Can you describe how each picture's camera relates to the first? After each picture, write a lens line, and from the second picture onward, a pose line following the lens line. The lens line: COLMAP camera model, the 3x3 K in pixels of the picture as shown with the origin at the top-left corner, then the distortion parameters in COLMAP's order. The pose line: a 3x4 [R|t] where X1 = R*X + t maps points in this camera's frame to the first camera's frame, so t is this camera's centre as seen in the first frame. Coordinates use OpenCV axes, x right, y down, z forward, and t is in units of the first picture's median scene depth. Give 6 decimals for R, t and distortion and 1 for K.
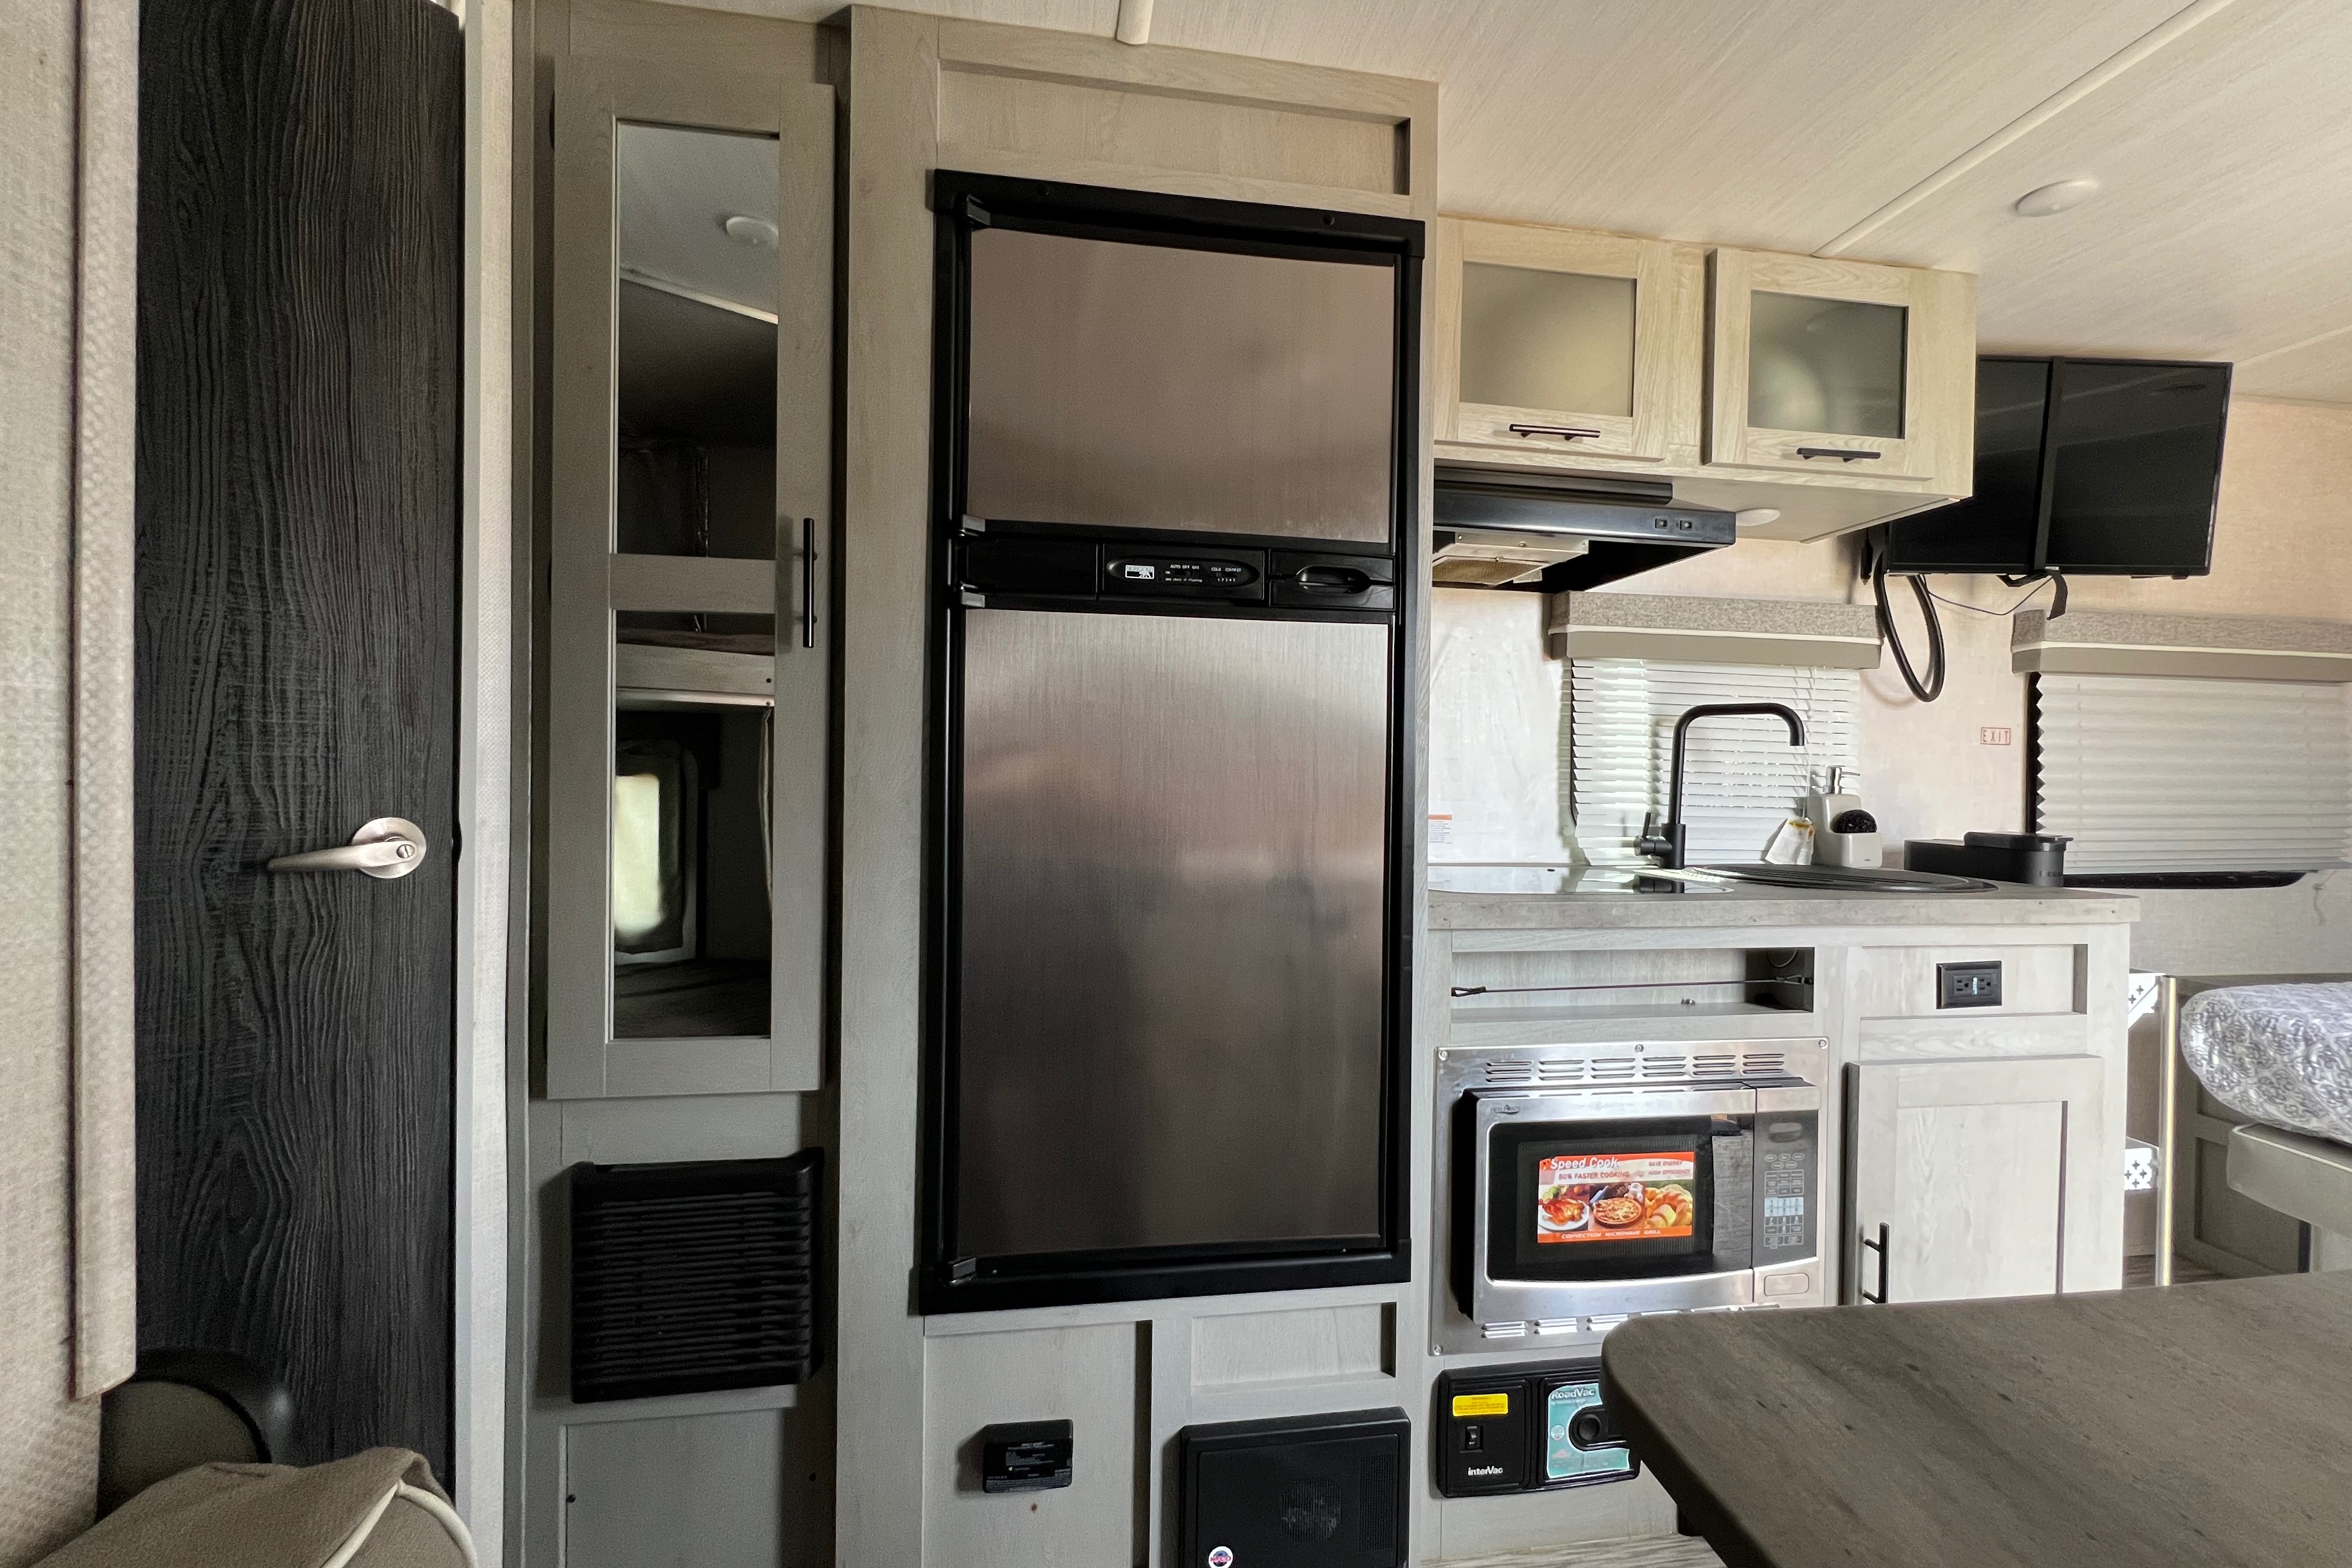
lens RADIAL K [[934.7, 0, 1180.3], [0, 934.7, 770.7], [0, 0, 1]] dist [-0.005879, 0.001522]
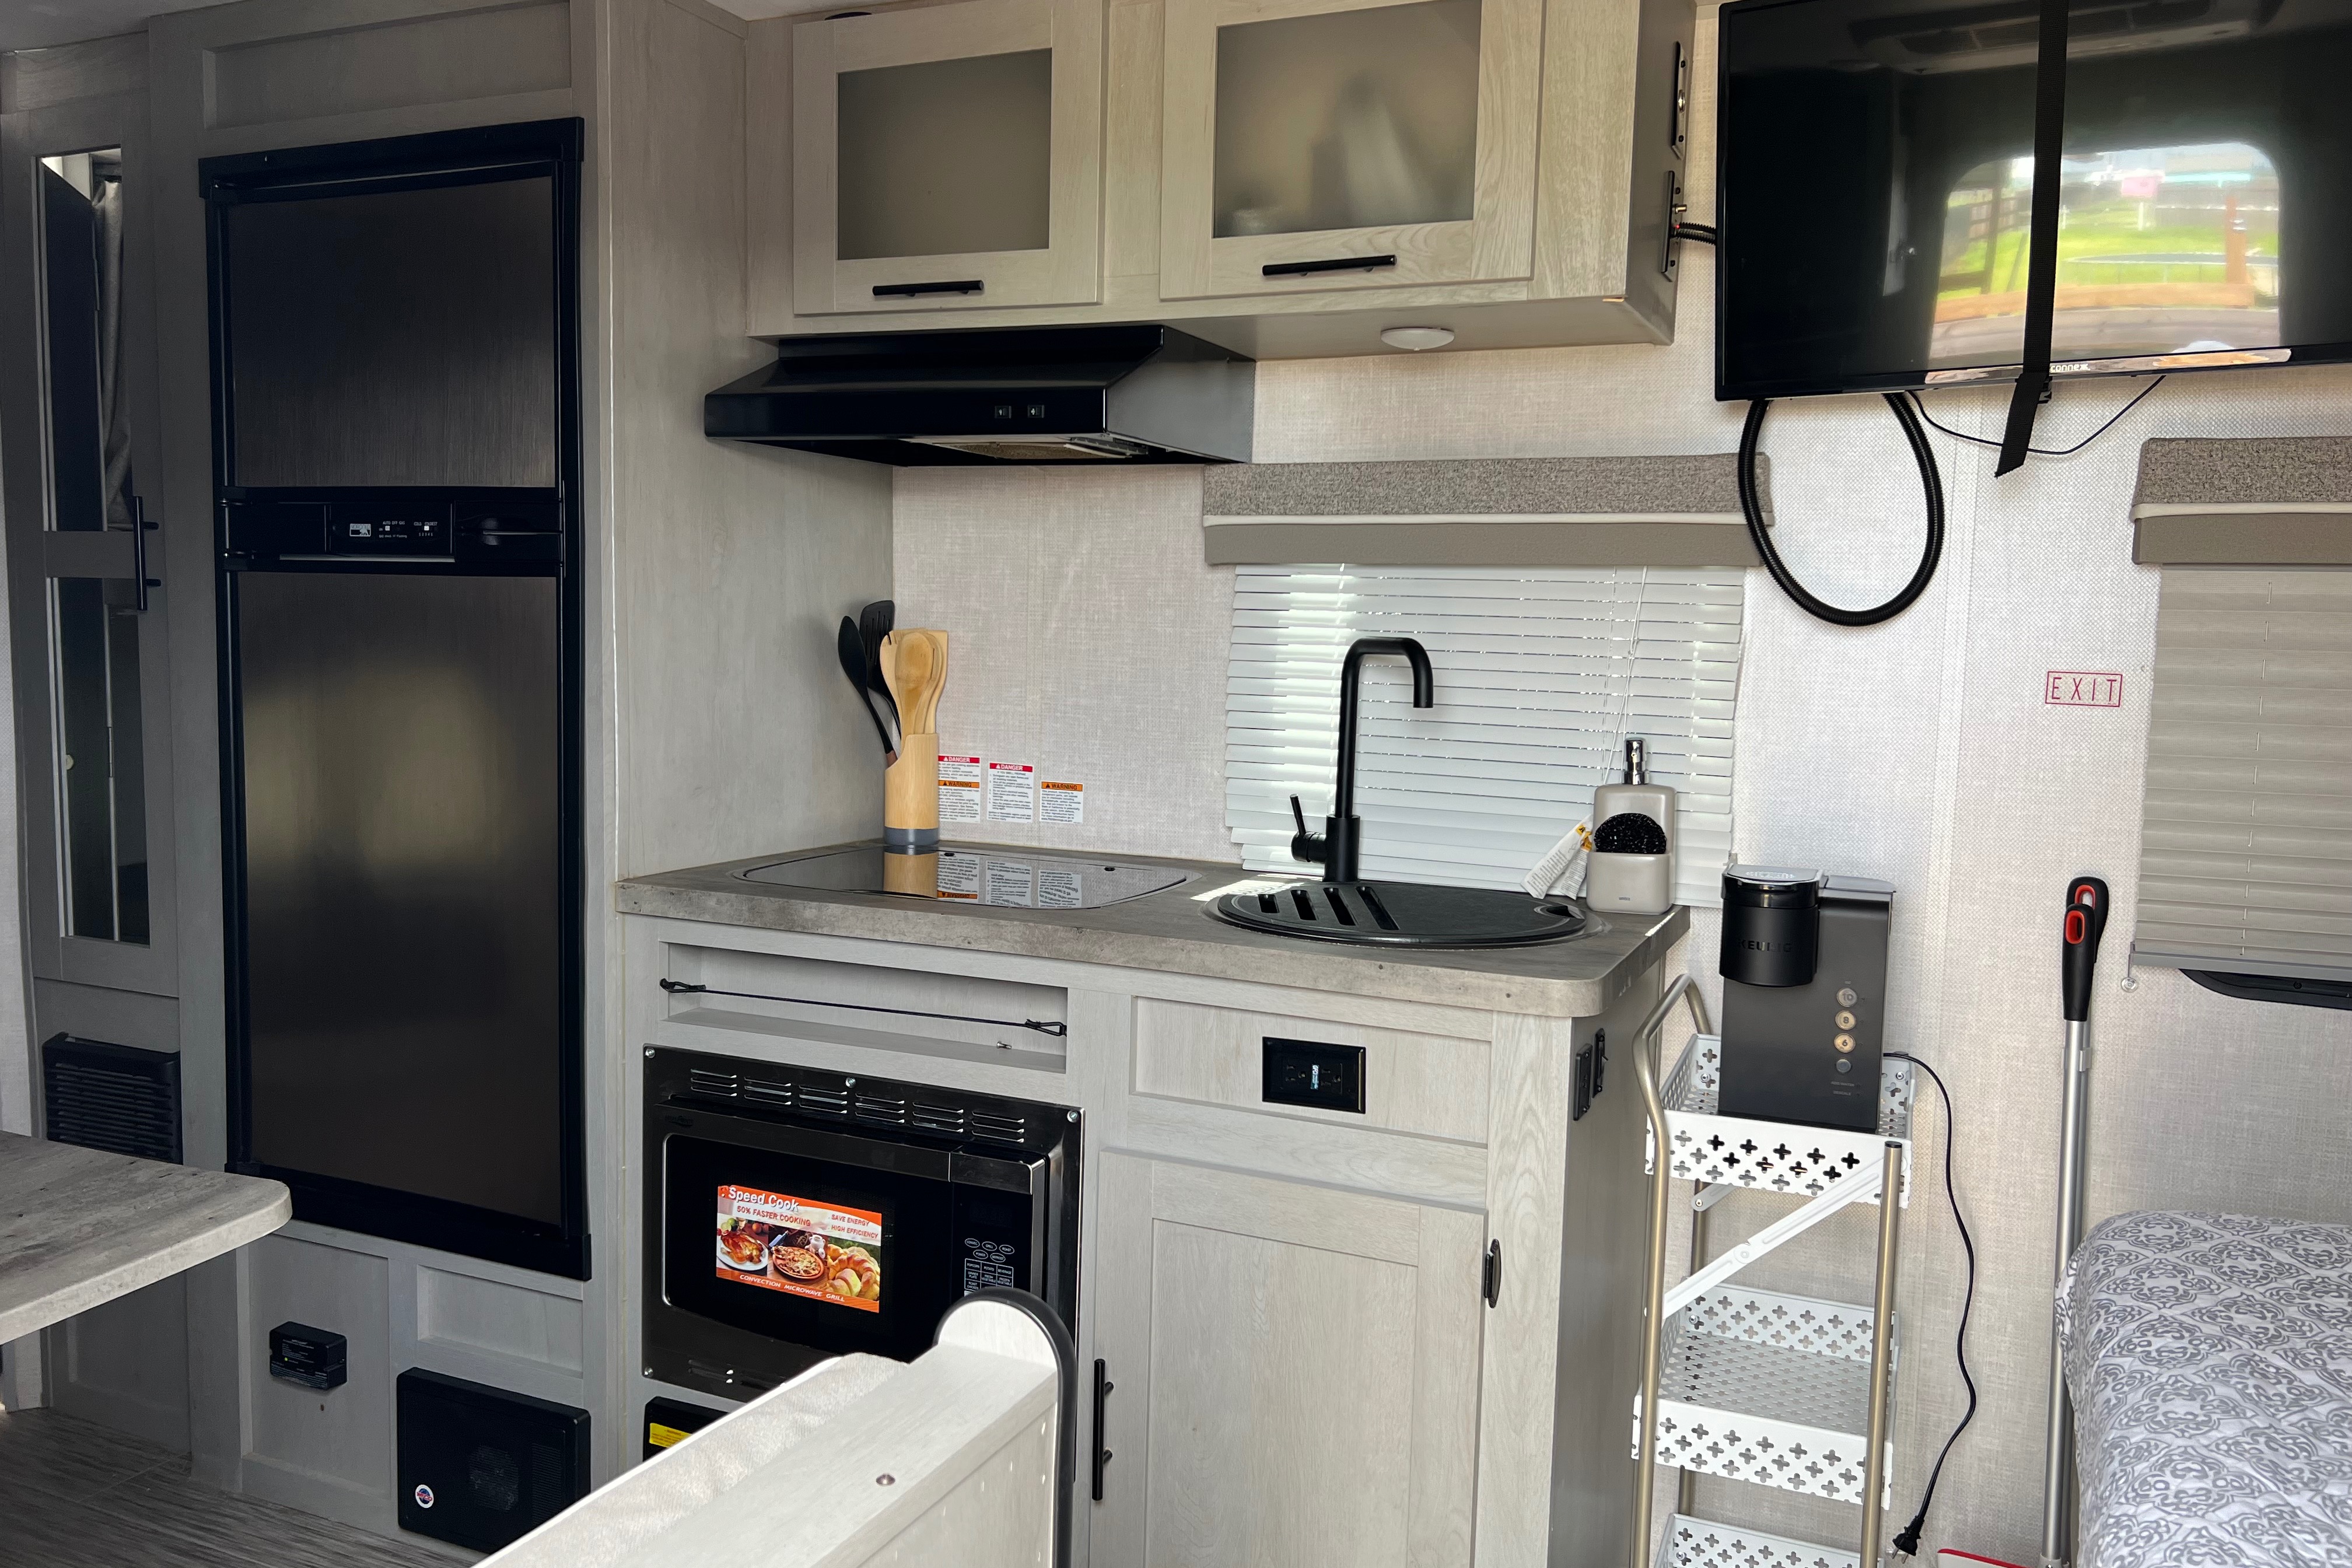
lens RADIAL K [[1755.8, 0, 1175.7], [0, 1755.8, 782.2], [0, 0, 1]] dist [0.039710, -0.035353]
pose [[0.846308, 0.052613, -0.530090, 1.608049], [-0.010066, 0.996512, 0.082836, -0.101681], [0.532599, -0.064769, 0.843886, -0.145966]]
